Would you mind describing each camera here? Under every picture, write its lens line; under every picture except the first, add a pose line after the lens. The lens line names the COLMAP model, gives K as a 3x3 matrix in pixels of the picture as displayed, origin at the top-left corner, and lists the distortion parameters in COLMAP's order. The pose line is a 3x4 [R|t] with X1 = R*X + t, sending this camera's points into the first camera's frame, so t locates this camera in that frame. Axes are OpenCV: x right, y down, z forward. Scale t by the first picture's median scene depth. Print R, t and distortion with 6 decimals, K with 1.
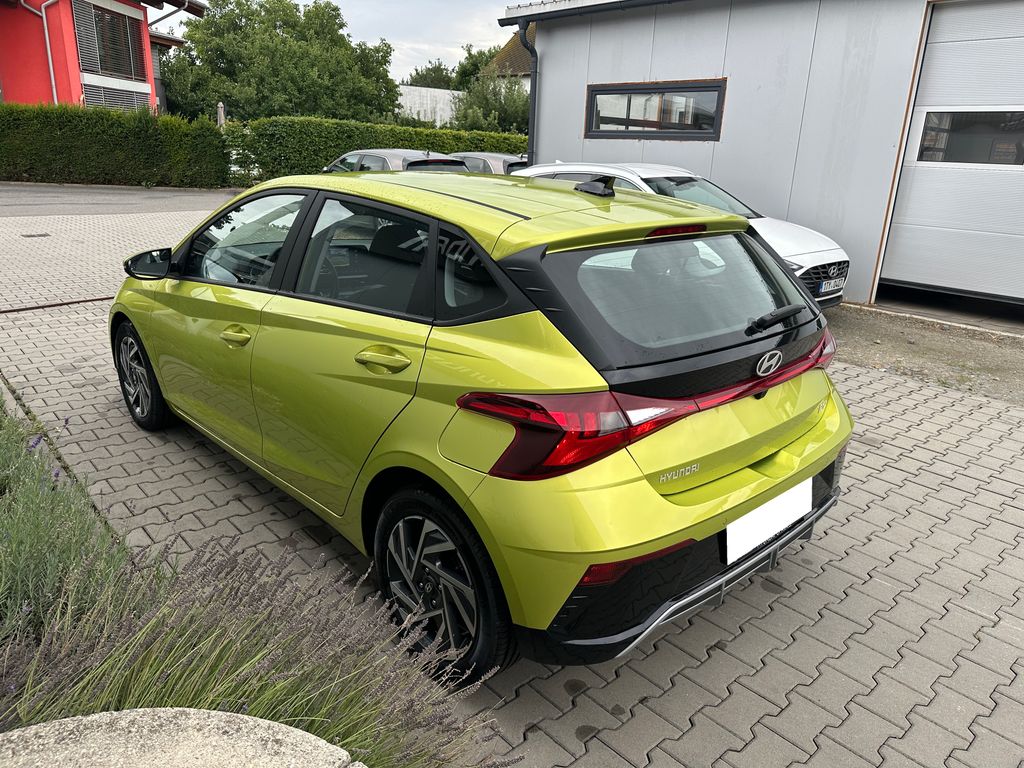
lens RADIAL K [[715.0, 0, 512.0], [0, 715.0, 384.0], [0, 0, 1]] dist [0.046398, -0.069211]
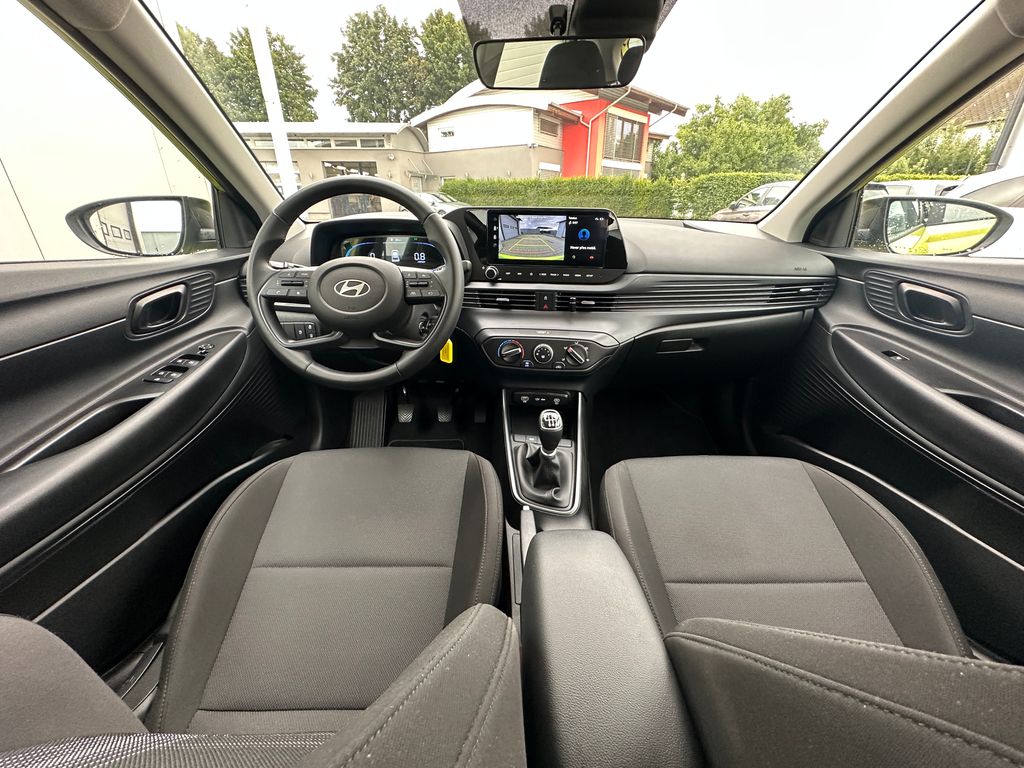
lens RADIAL K [[407.2, 0, 512.6], [0, 407.2, 380.9], [0, 0, 1]] dist [-0.000355, -0.000040]
pose [[0.733971, 0.231440, -0.638531, -0.015899], [-0.179130, 0.972826, 0.146703, -0.026368], [0.655133, 0.006704, 0.755484, 0.151642]]
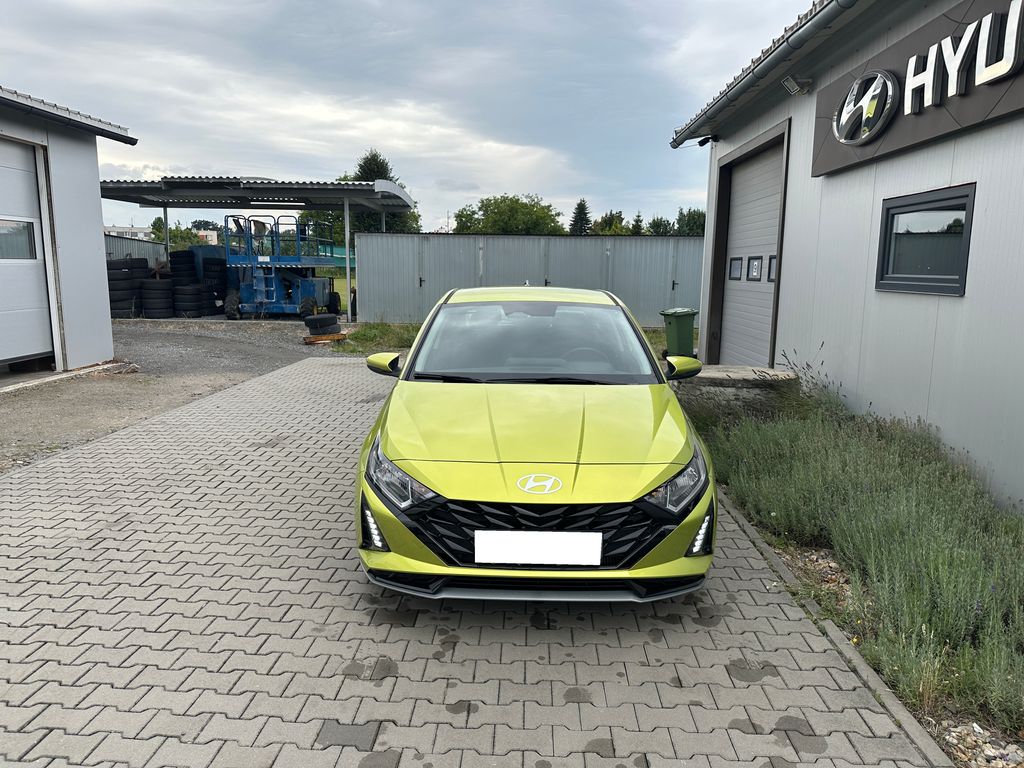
lens RADIAL K [[710.4, 0, 512.0], [0, 710.4, 384.0], [0, 0, 1]] dist [0.094214, -0.163000]
pose [[-0.721439, -0.161963, 0.673271, -0.186605], [0.176185, 0.897337, 0.404654, -0.117562], [-0.669690, 0.410554, -0.618838, 0.326596]]
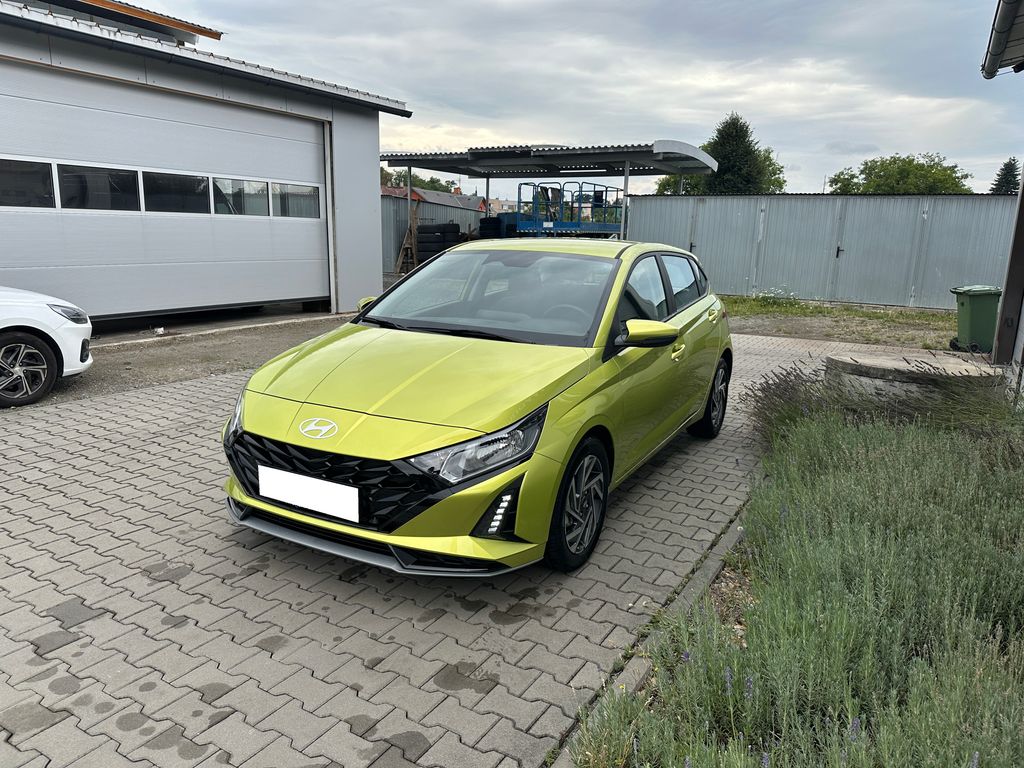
lens RADIAL K [[715.0, 0, 512.0], [0, 715.0, 384.0], [0, 0, 1]] dist [0.046398, -0.069211]
pose [[-0.296889, -0.246797, 0.922469, -0.235249], [0.264244, 0.907069, 0.327722, -0.082399], [-0.917623, 0.341054, -0.204084, 0.230268]]
